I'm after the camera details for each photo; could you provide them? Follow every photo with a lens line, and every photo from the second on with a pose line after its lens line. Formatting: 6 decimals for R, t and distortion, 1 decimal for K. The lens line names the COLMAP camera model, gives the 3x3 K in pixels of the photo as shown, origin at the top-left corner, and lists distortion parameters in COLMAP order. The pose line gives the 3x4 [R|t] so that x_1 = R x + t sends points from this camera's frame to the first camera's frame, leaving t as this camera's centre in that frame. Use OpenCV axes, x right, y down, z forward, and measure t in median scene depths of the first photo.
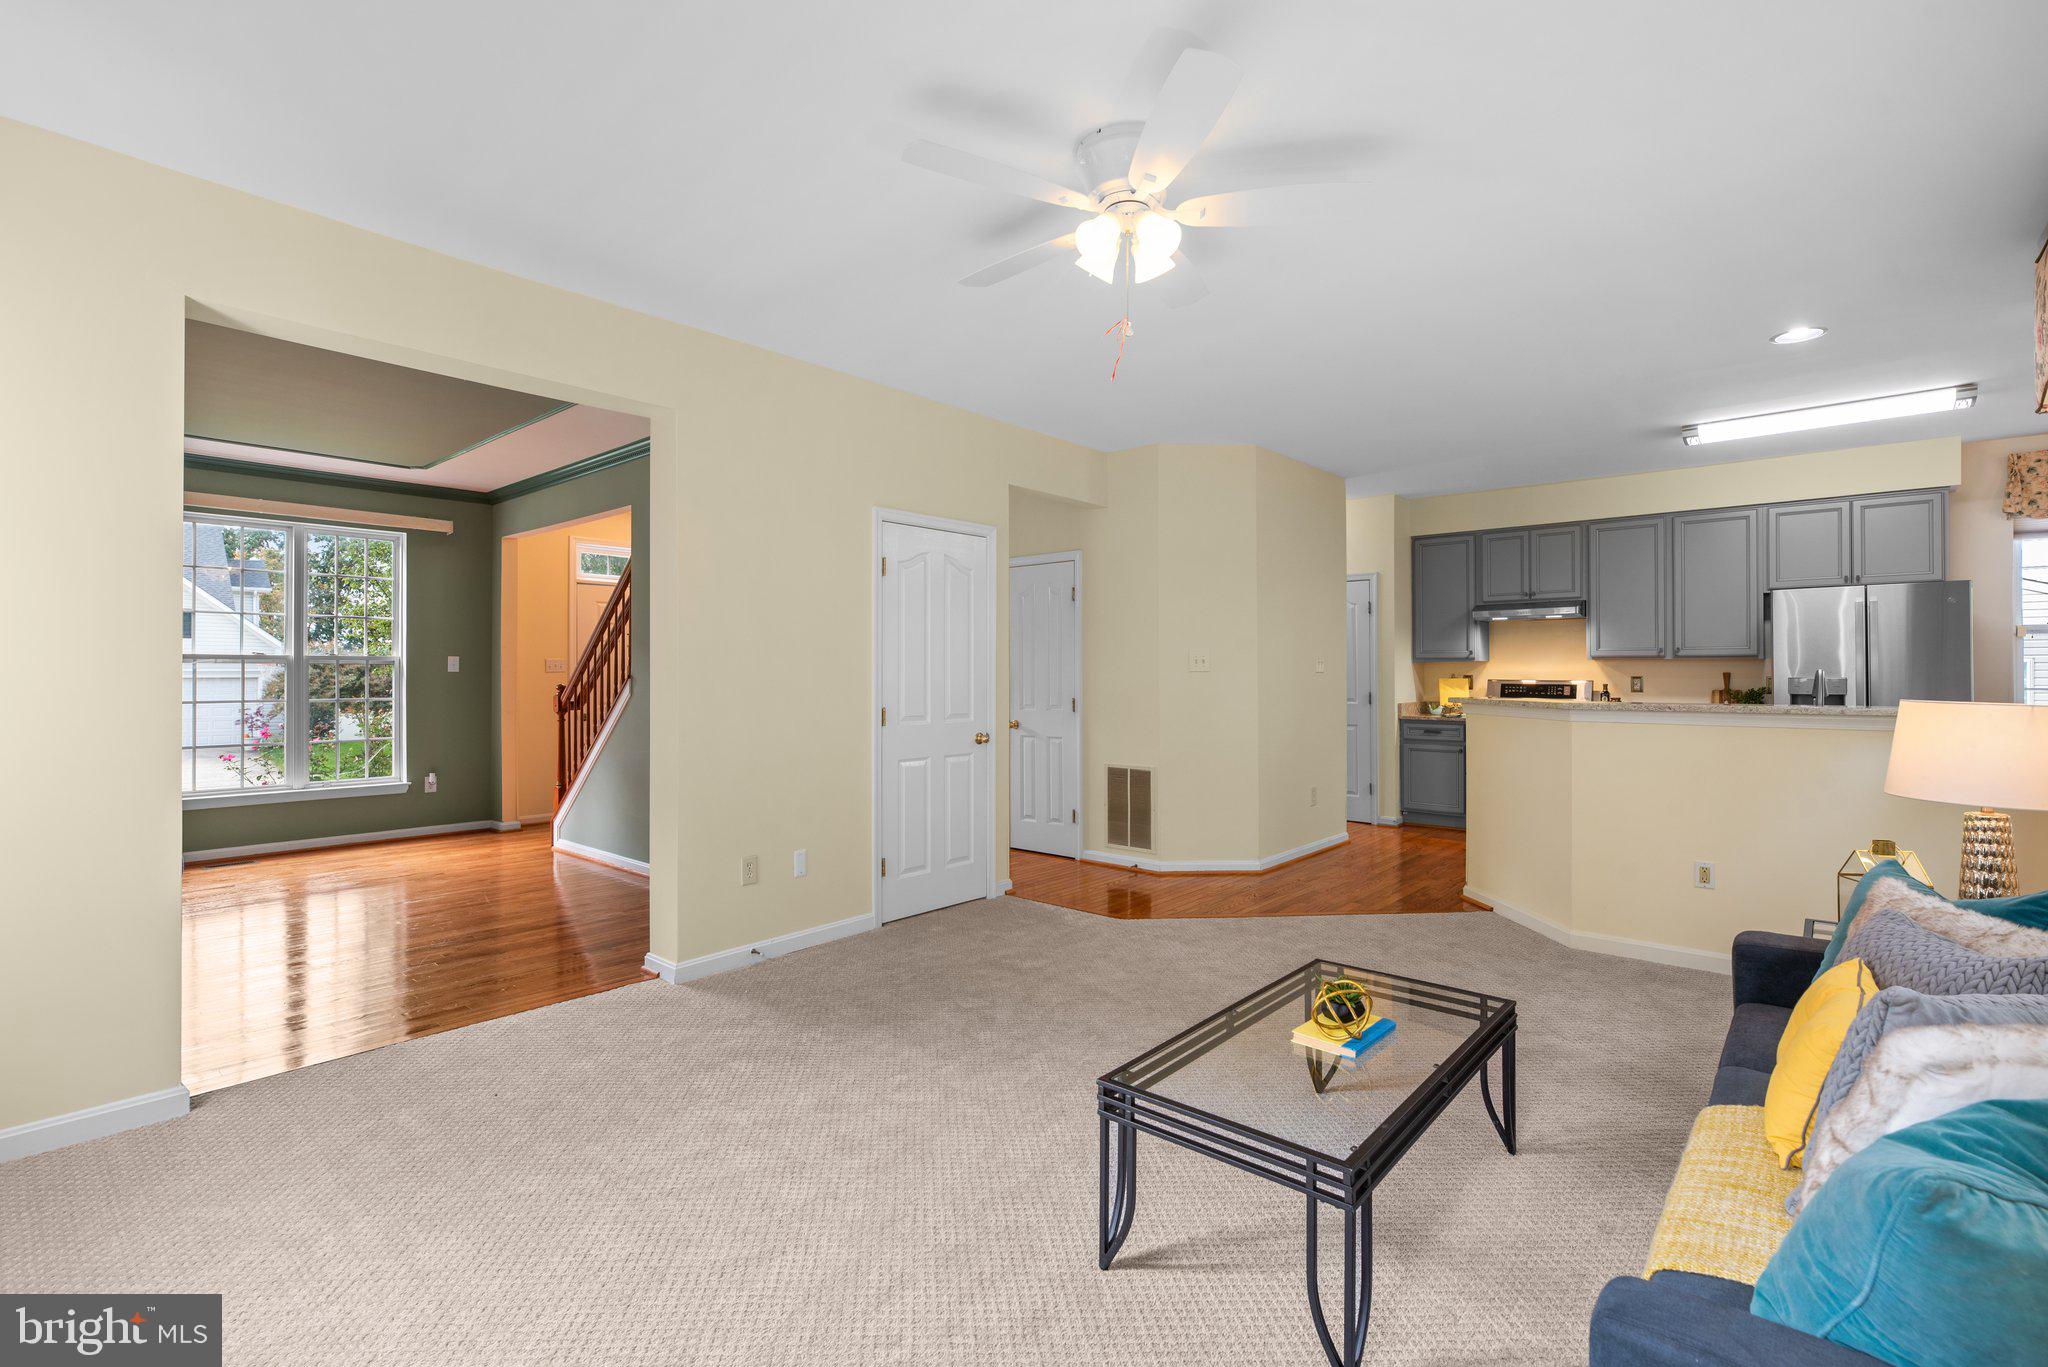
lens RADIAL K [[931.6, 0, 1034.8], [0, 931.6, 659.2], [0, 0, 1]] dist [-0.000924, 0.000019]
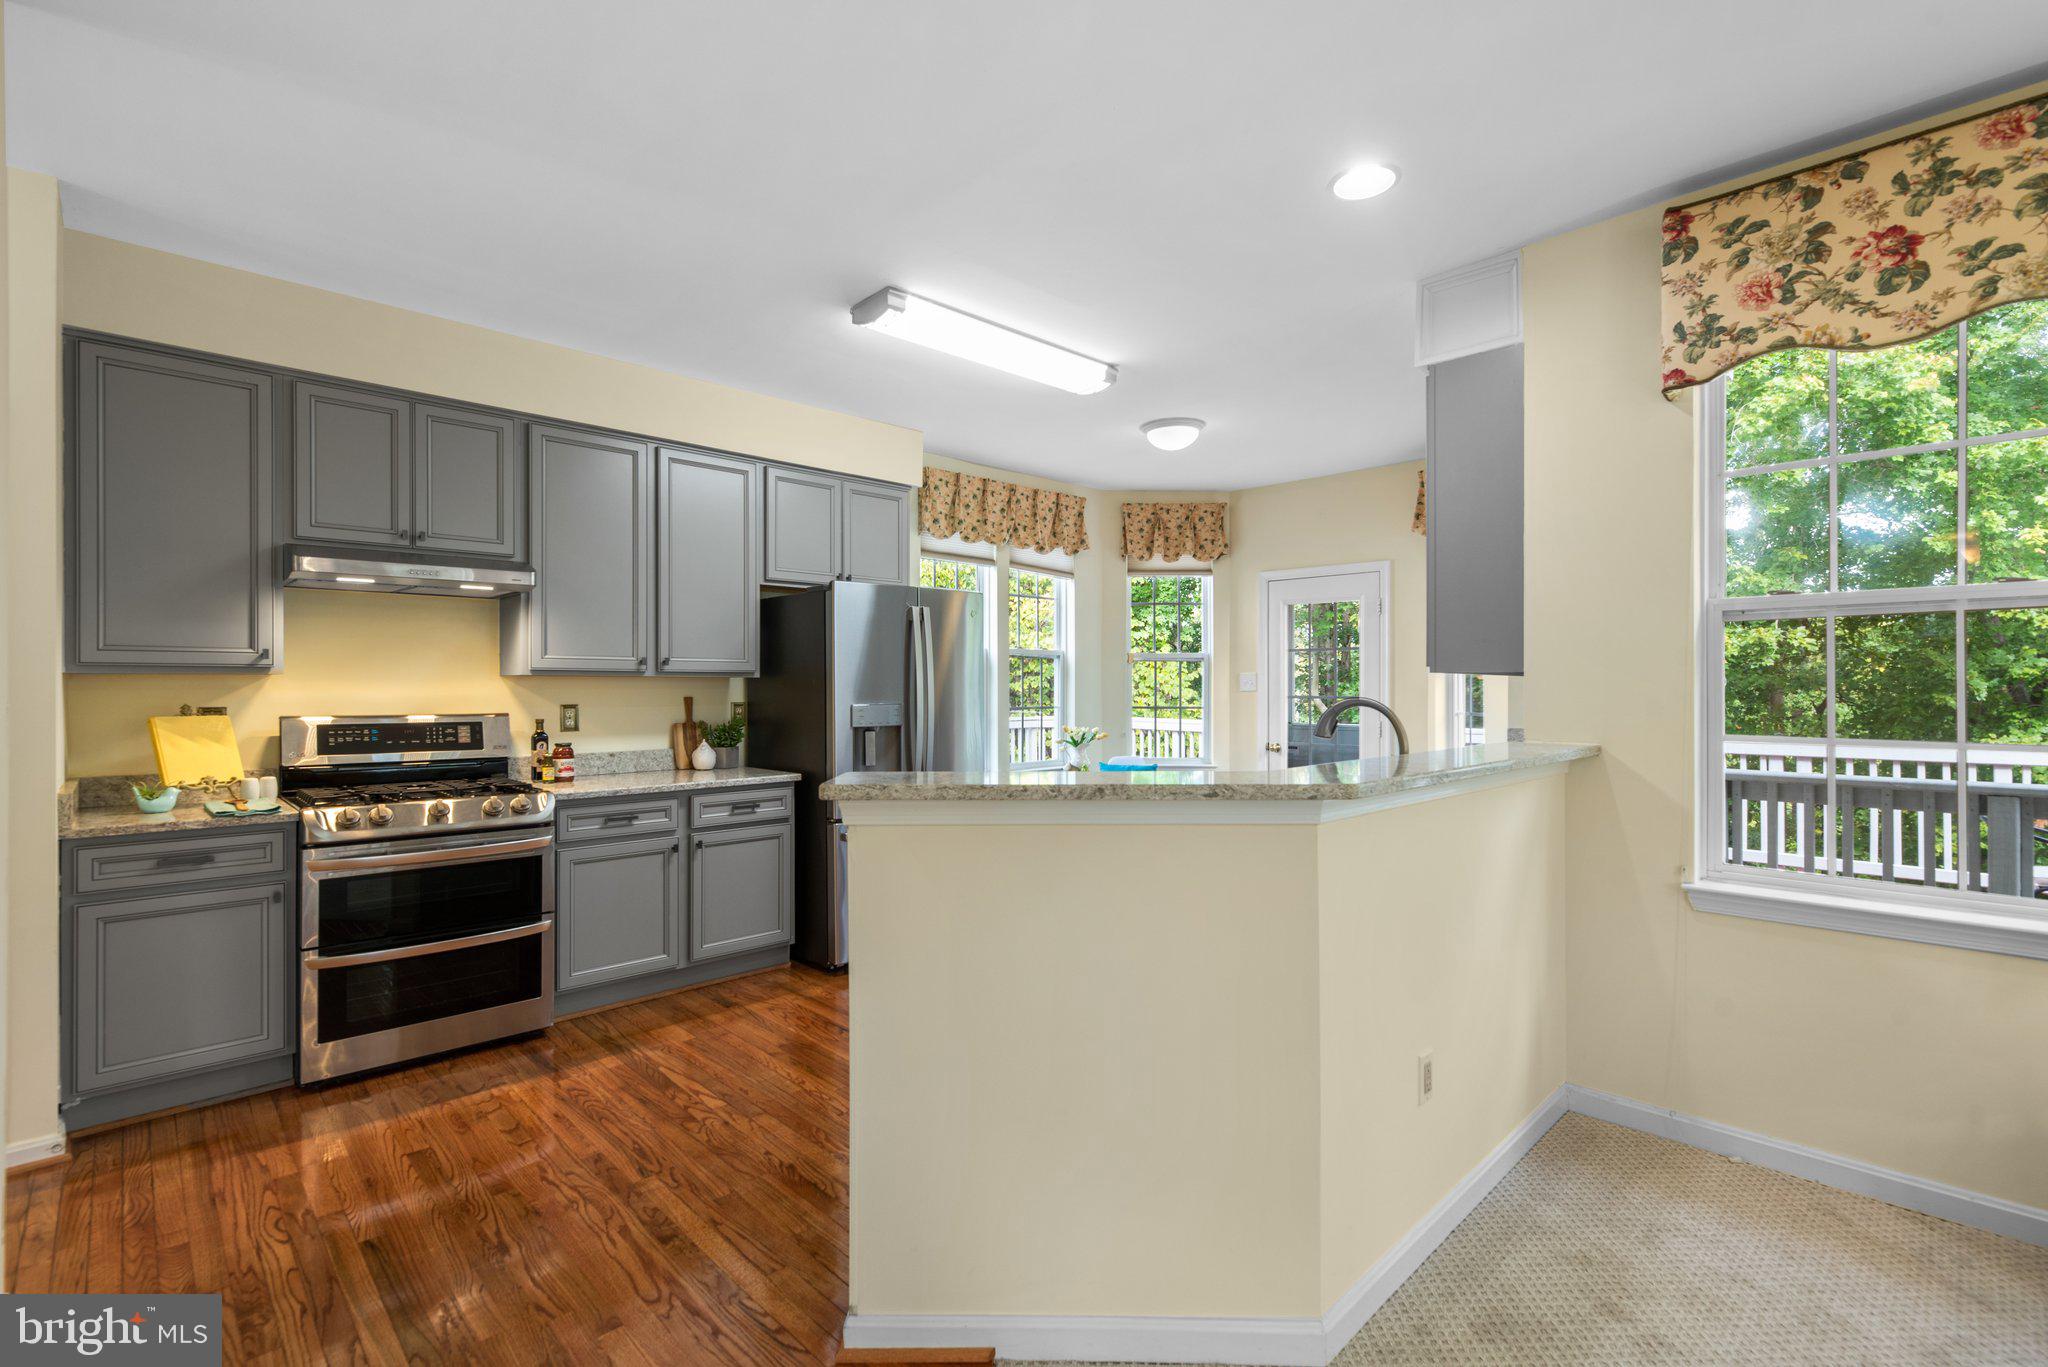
lens RADIAL K [[920.7, 0, 1024.0], [0, 920.7, 683.5], [0, 0, 1]] dist [-0.000628, 0.000007]
pose [[0.095099, 0.006849, 0.995444, 0.110224], [-0.010906, 0.999923, -0.005838, 0.006558], [-0.995408, -0.010301, 0.095166, 0.771592]]
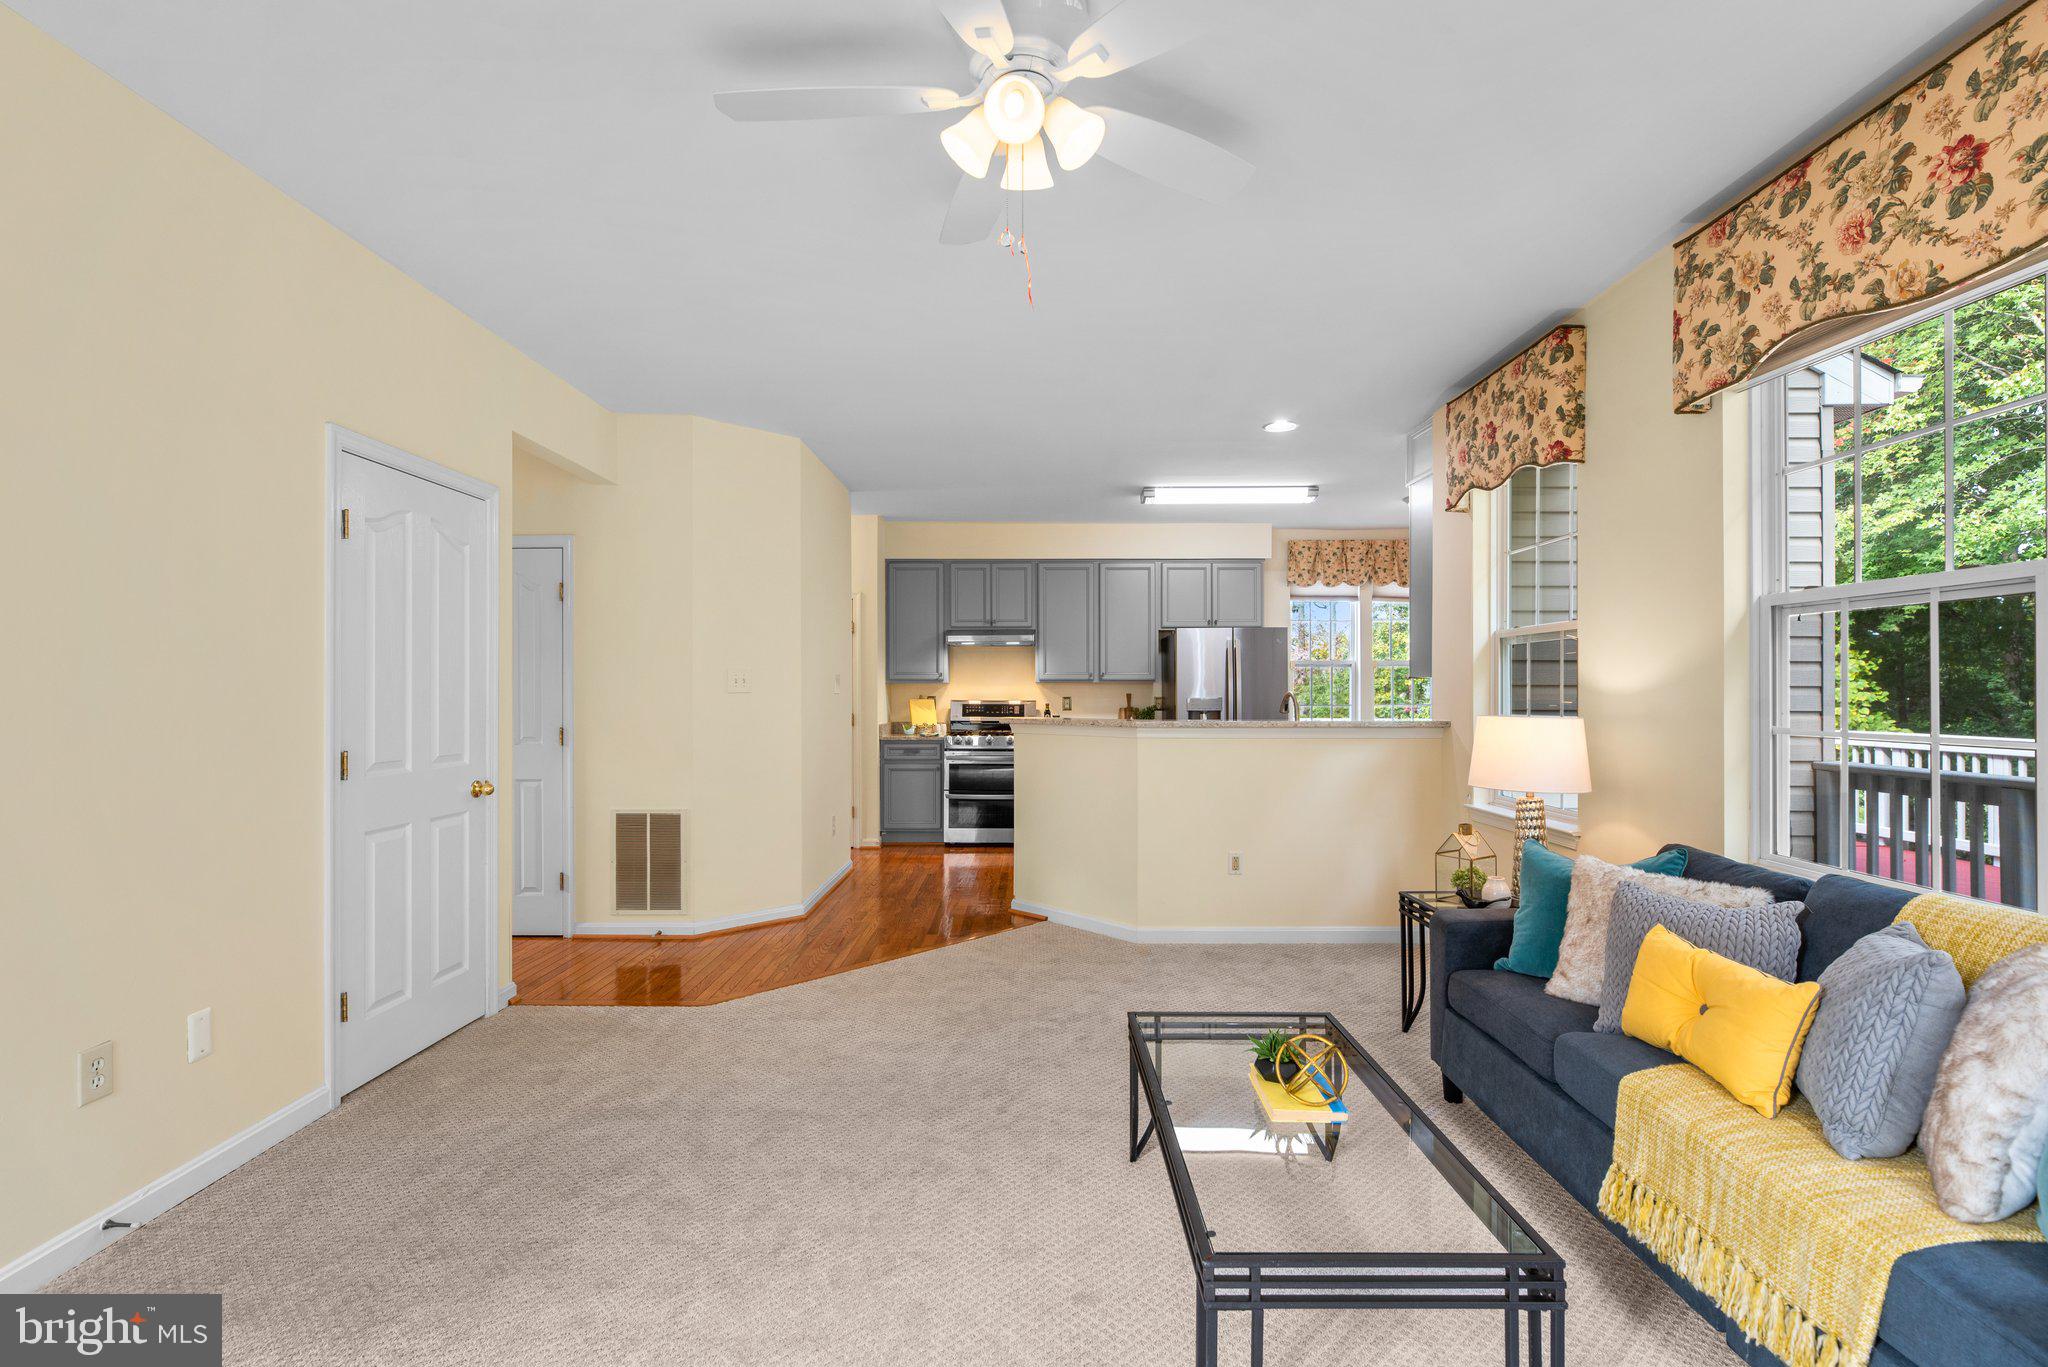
lens RADIAL K [[920.7, 0, 1024.0], [0, 920.7, 683.5], [0, 0, 1]] dist [-0.000628, 0.000007]
pose [[0.760610, 0.006976, 0.649172, -0.168119], [-0.009529, 0.999955, 0.000420, 0.001904], [-0.649140, -0.006505, 0.760641, 0.184168]]
